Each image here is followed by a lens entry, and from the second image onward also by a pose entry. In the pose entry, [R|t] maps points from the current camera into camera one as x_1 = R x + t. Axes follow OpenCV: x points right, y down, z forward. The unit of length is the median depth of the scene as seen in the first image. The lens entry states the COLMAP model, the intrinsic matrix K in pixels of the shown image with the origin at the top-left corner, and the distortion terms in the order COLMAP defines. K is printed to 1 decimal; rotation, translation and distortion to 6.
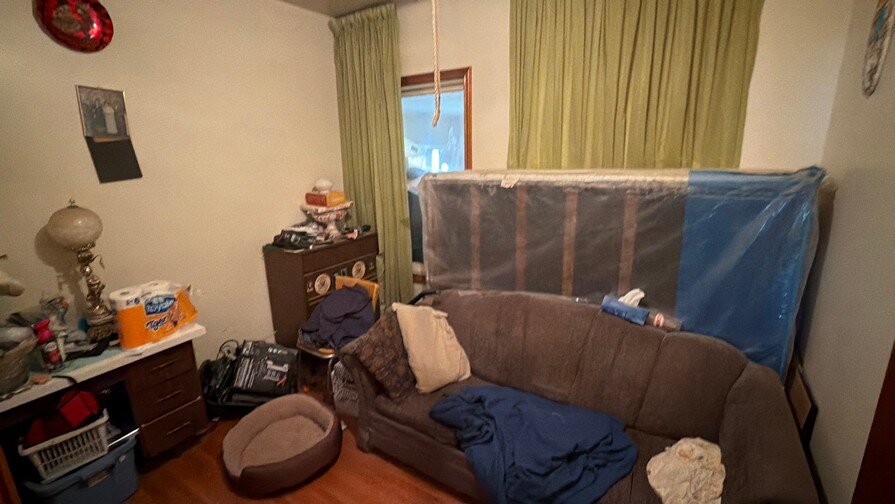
lens RADIAL K [[402.2, 0, 450.8], [0, 402.2, 249.4], [0, 0, 1]] dist [0.000000, -0.000241]
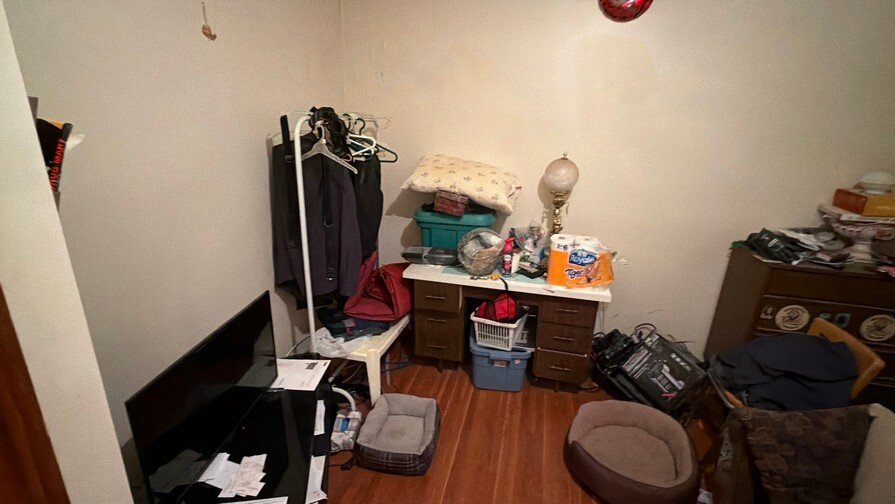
lens RADIAL K [[402.2, 0, 449.5], [0, 402.2, 250.7], [0, 0, 1]] dist [0.000000, -0.000241]
pose [[0.318330, 0.320898, -0.892015, 0.108048], [-0.272985, 0.932136, 0.237912, -0.037159], [0.907824, 0.167772, 0.384328, 0.242635]]
